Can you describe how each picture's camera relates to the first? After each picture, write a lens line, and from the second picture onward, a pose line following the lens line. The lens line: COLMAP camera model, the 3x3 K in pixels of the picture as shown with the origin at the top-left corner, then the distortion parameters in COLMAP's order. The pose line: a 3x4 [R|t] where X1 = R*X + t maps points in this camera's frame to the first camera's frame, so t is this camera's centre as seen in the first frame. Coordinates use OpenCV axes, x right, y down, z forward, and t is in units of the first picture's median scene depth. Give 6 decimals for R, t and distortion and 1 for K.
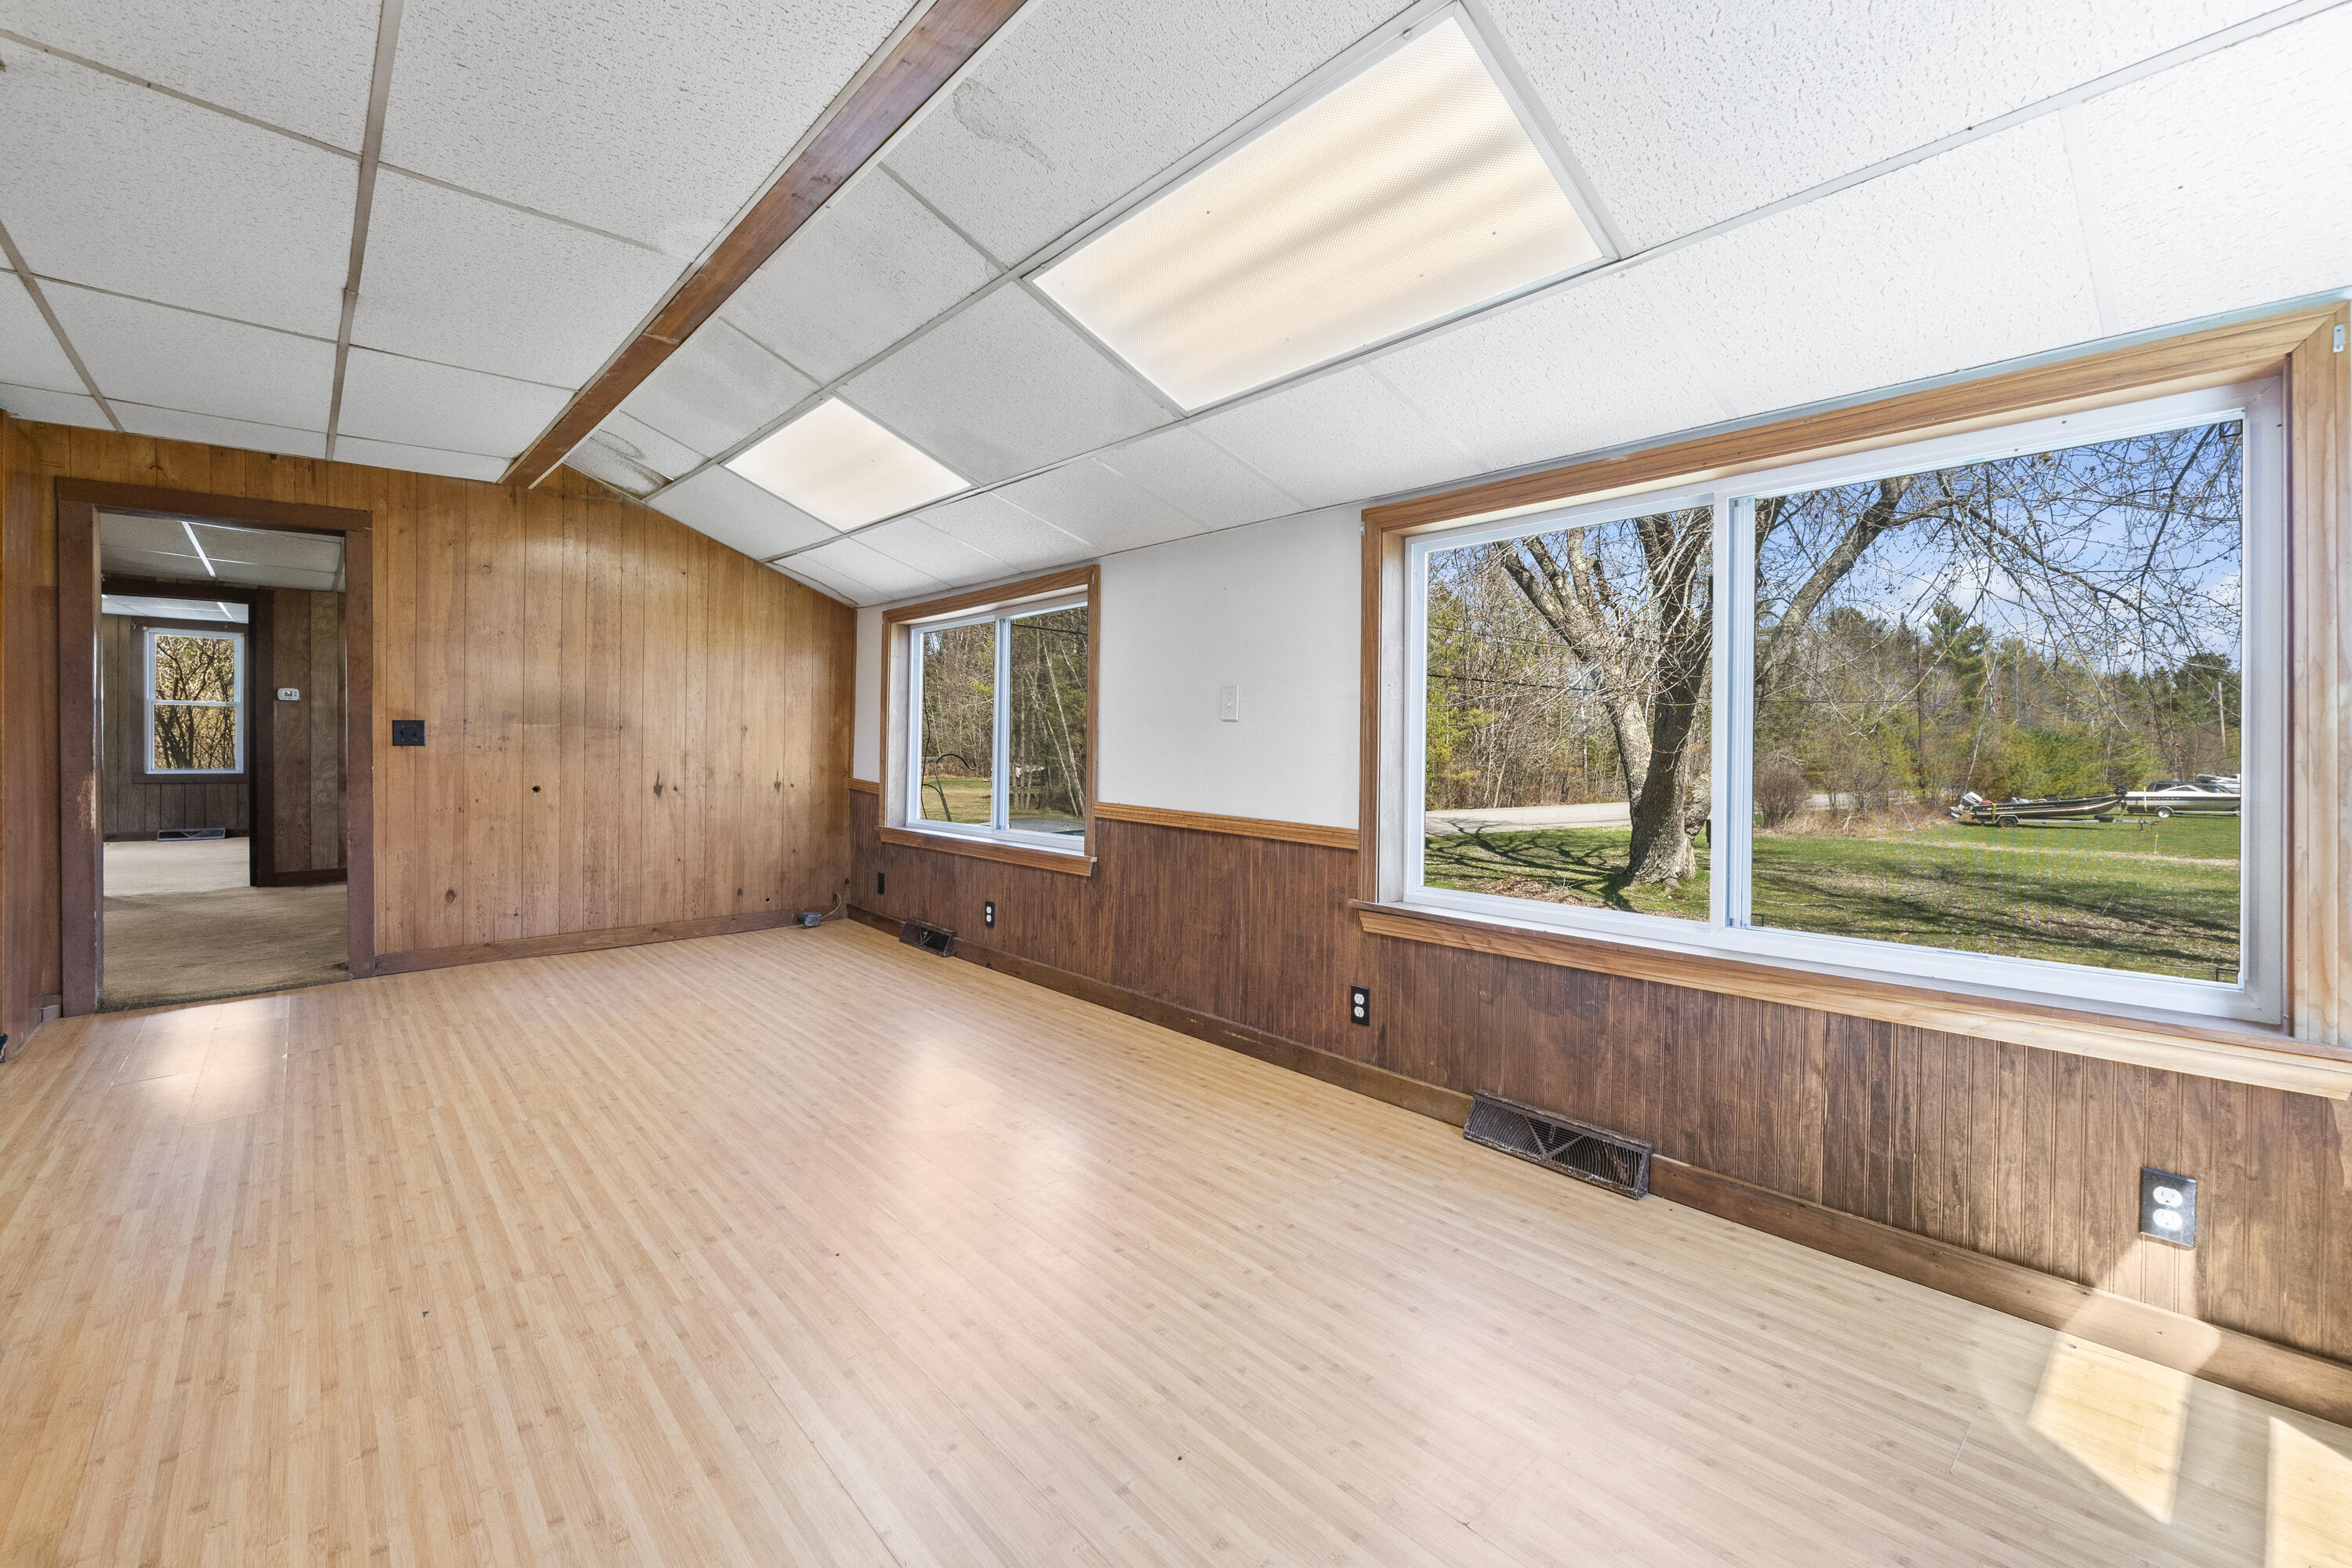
lens RADIAL K [[987.7, 0, 1171.5], [0, 987.7, 746.2], [0, 0, 1]] dist [-0.006645, -0.001341]
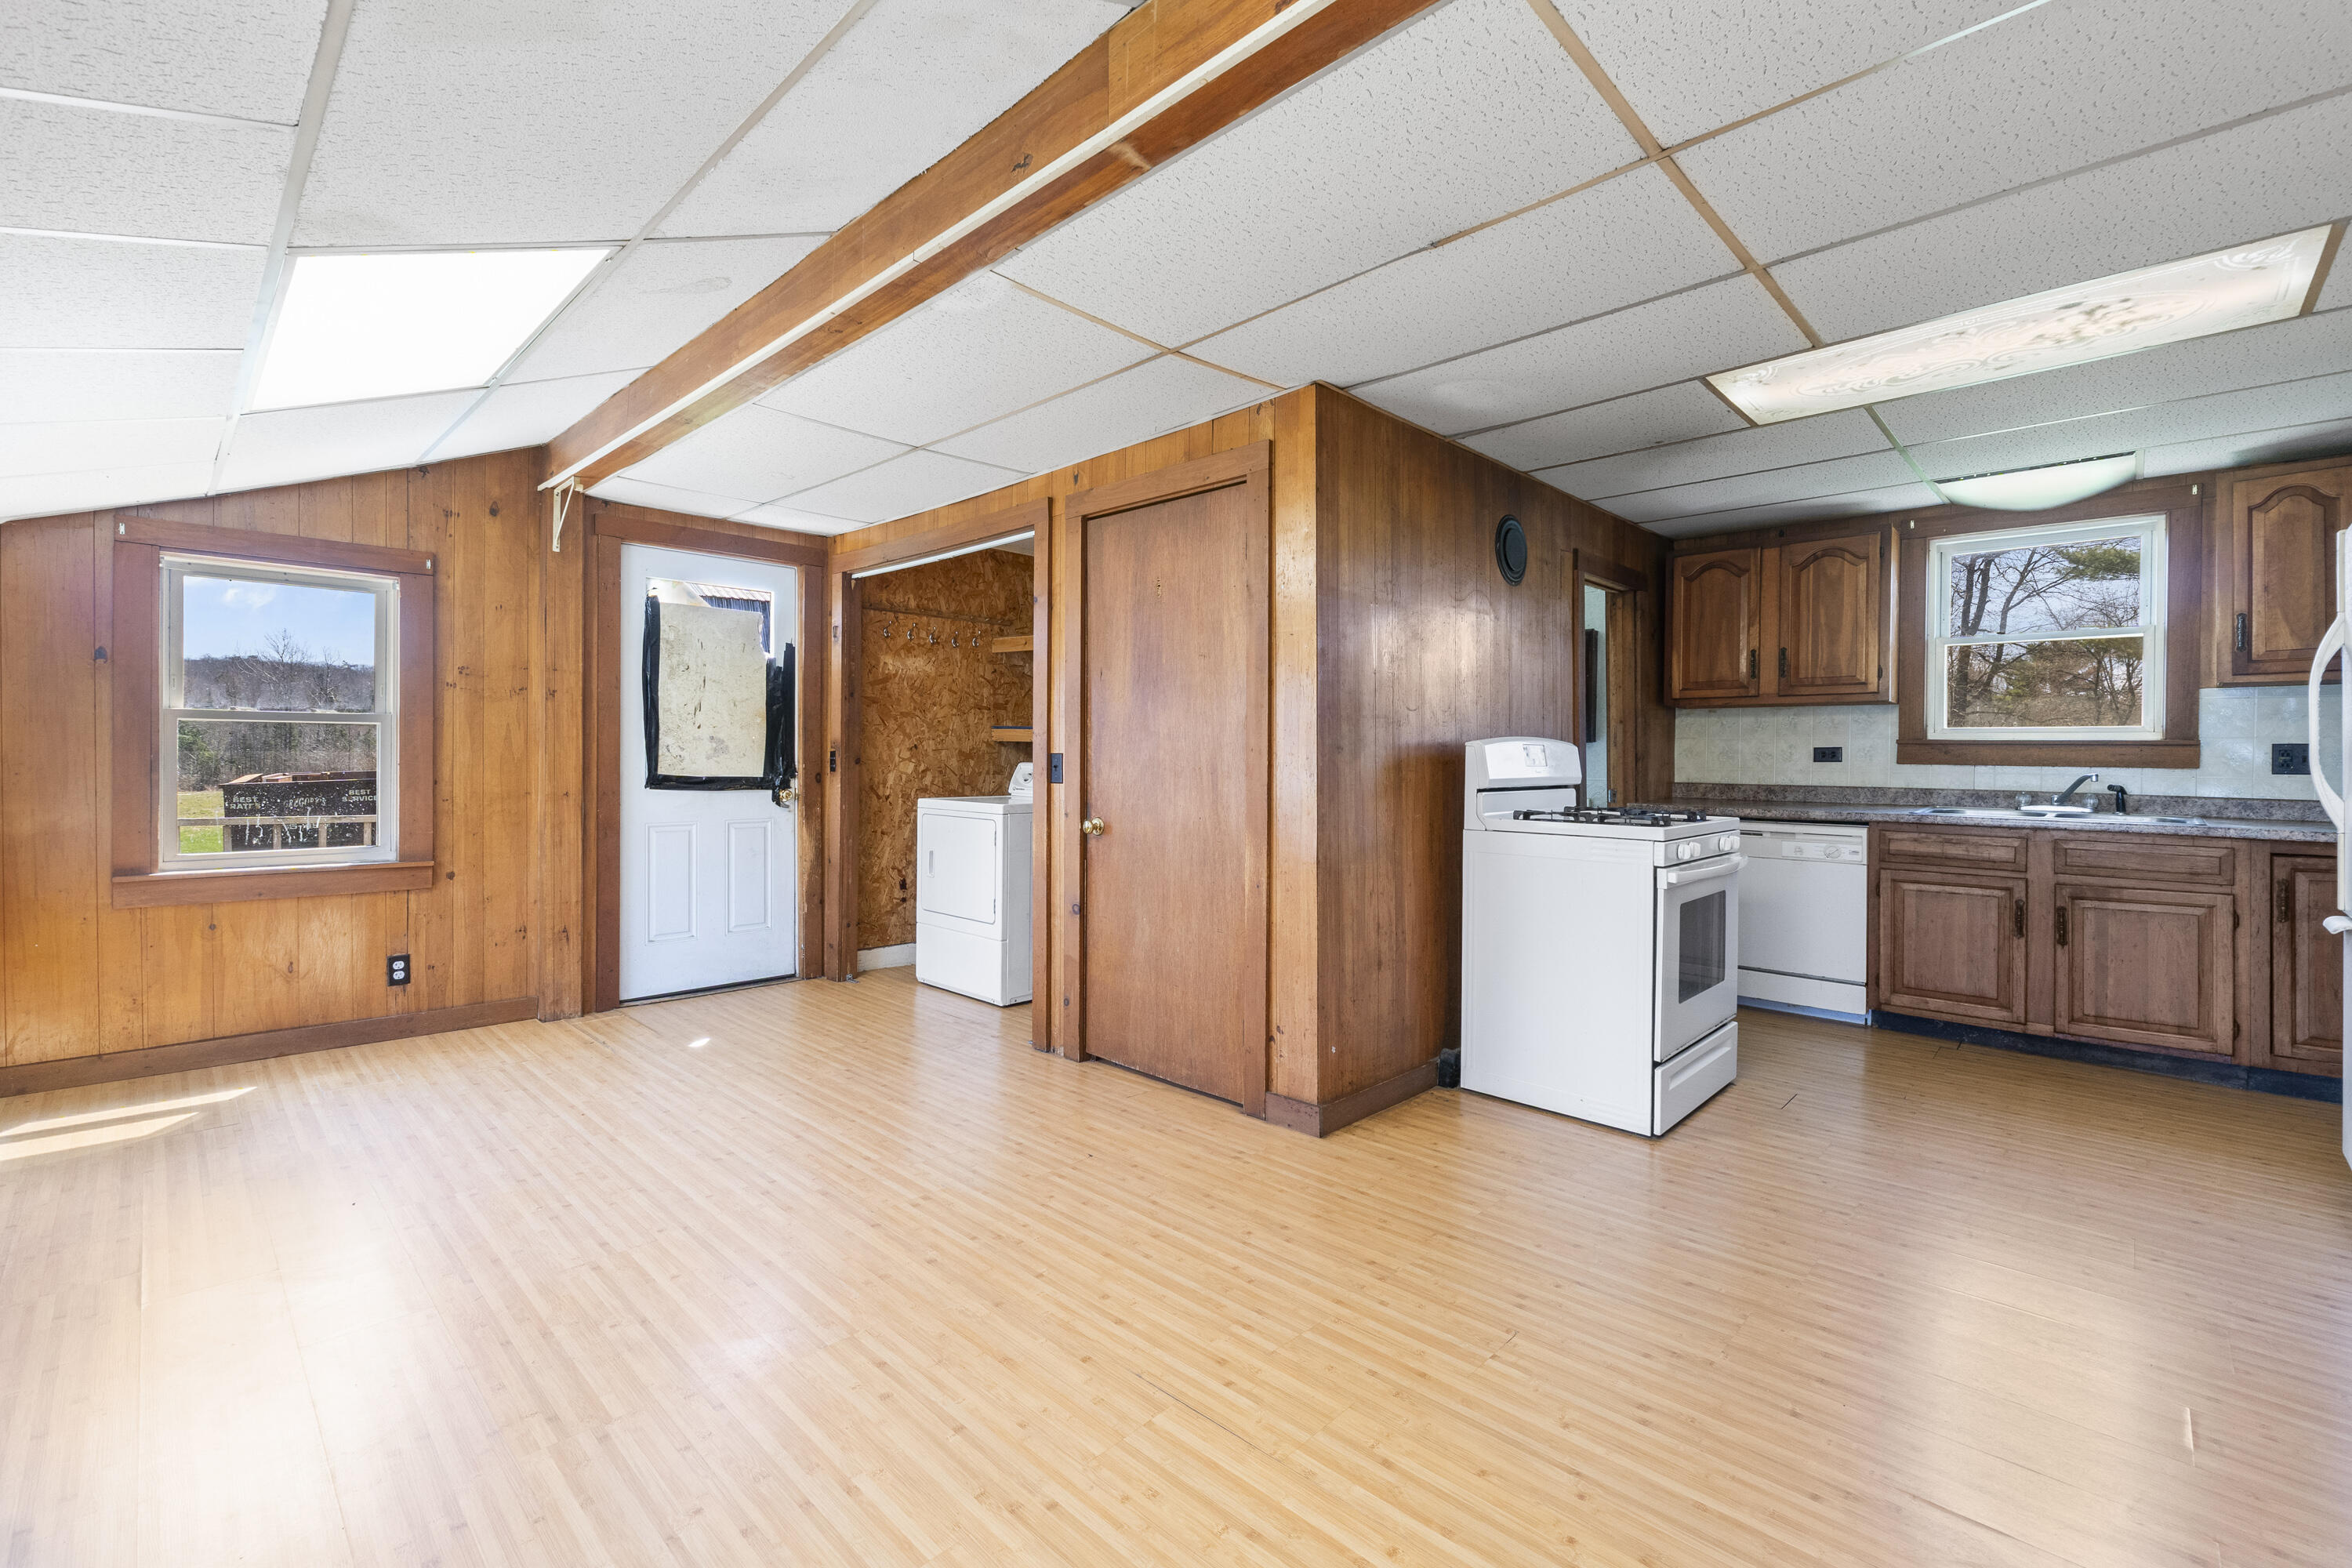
lens RADIAL K [[987.7, 0, 1175.4], [0, 987.7, 762.5], [0, 0, 1]] dist [-0.006645, -0.001341]
pose [[-0.996801, -0.012497, -0.078944, -0.479396], [-0.012528, 0.999922, -0.000110, -0.015064], [0.078939, 0.000879, -0.996879, 1.579510]]
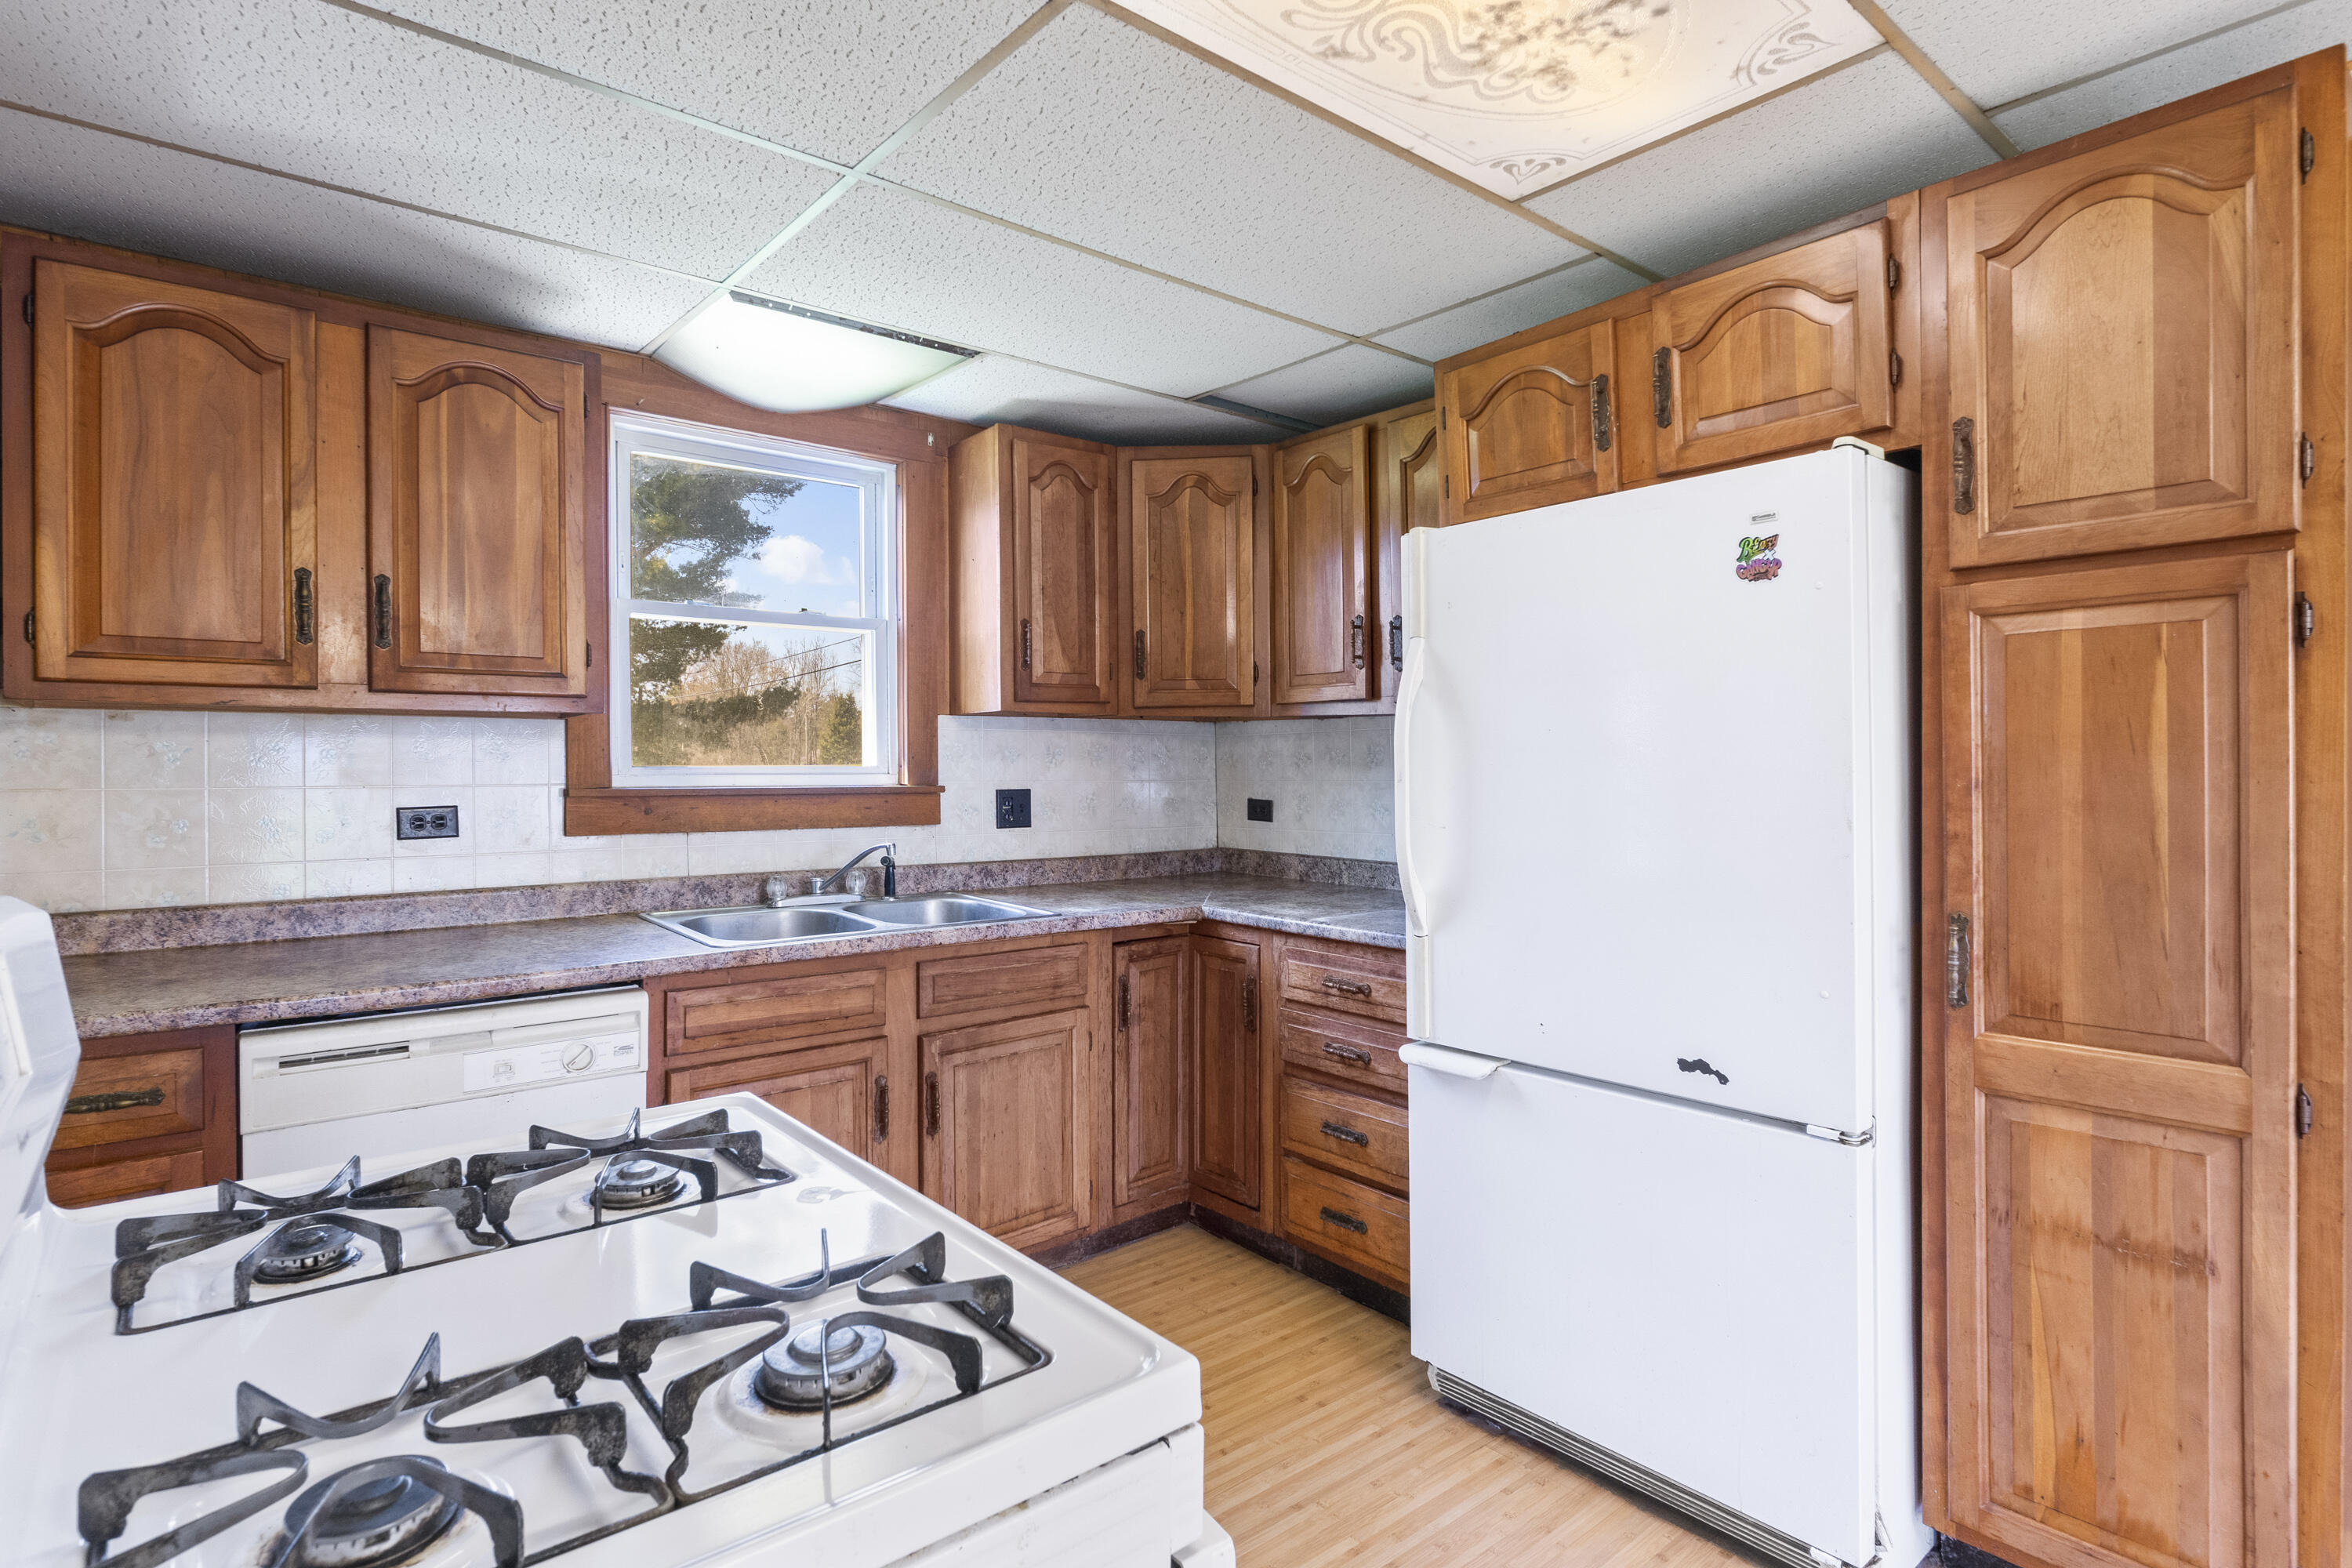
lens RADIAL K [[1189.3, 0, 1174.7], [0, 1189.3, 769.8], [0, 0, 1]] dist [-0.003373, -0.001208]
pose [[-0.024581, 0.003583, -0.999691, -0.798957], [0.007885, 0.999963, 0.003390, -0.080967], [0.999667, -0.007799, -0.024609, 0.624947]]
